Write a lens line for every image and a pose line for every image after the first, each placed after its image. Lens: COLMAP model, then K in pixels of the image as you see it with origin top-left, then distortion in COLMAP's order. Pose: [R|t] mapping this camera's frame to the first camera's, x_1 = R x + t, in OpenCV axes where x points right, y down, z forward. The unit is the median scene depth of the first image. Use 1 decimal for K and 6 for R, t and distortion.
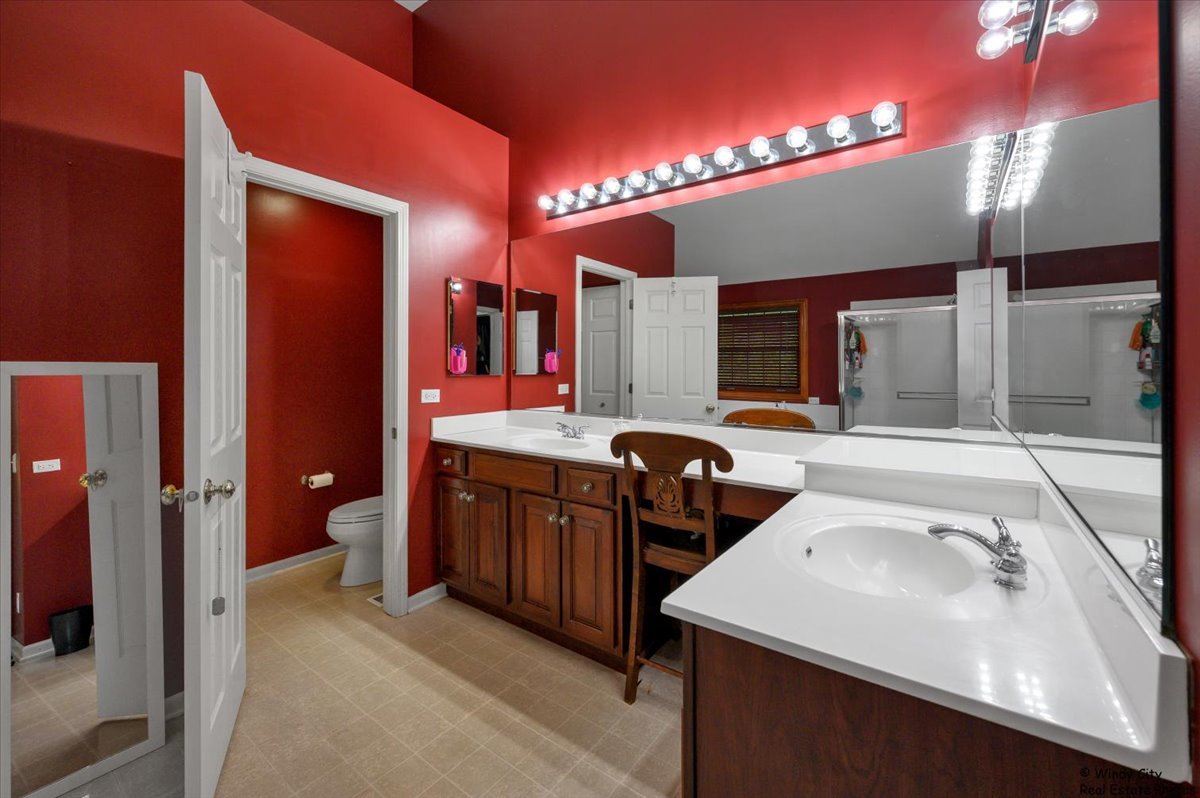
lens RADIAL K [[490.7, 0, 603.1], [0, 490.7, 361.4], [0, 0, 1]] dist [0.000110, 0.000079]
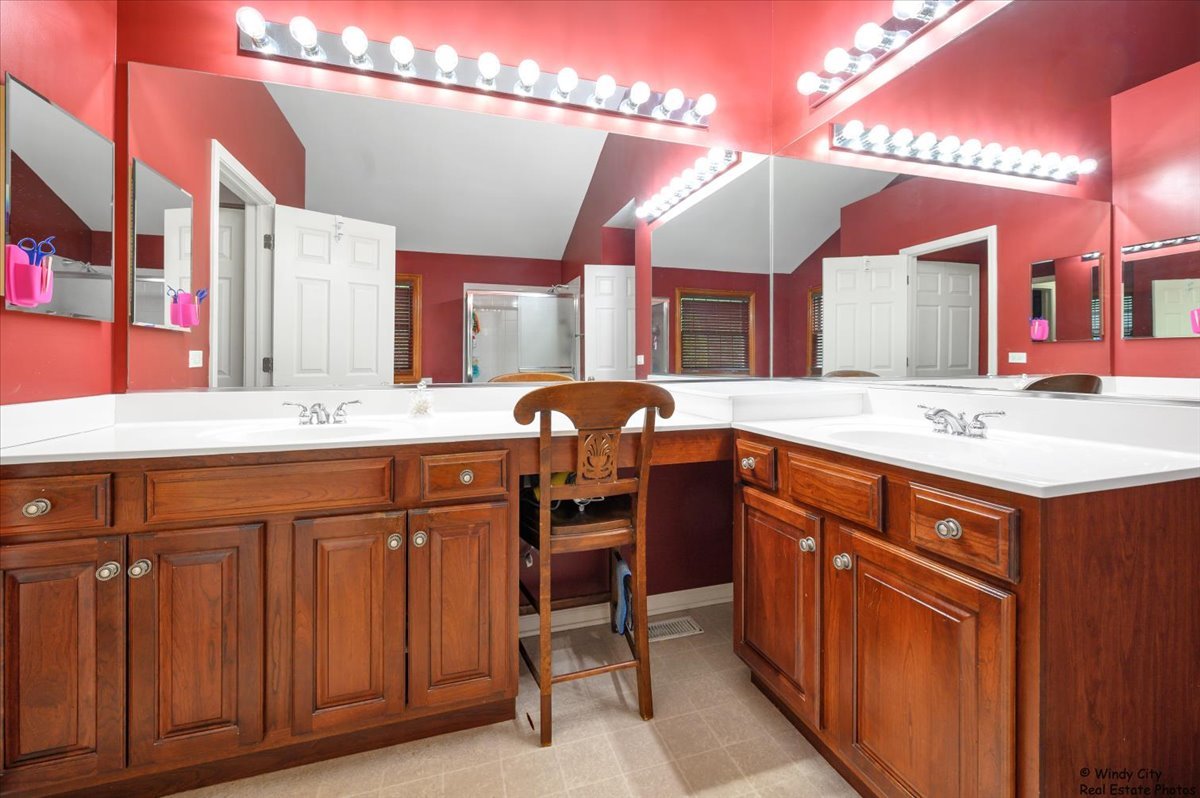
lens RADIAL K [[490.7, 0, 603.1], [0, 490.7, 361.4], [0, 0, 1]] dist [0.000110, 0.000079]
pose [[0.596903, -0.007303, 0.802280, -0.380579], [-0.003684, 0.999923, 0.011842, 0.073521], [-0.802305, -0.010024, 0.596831, 0.368654]]
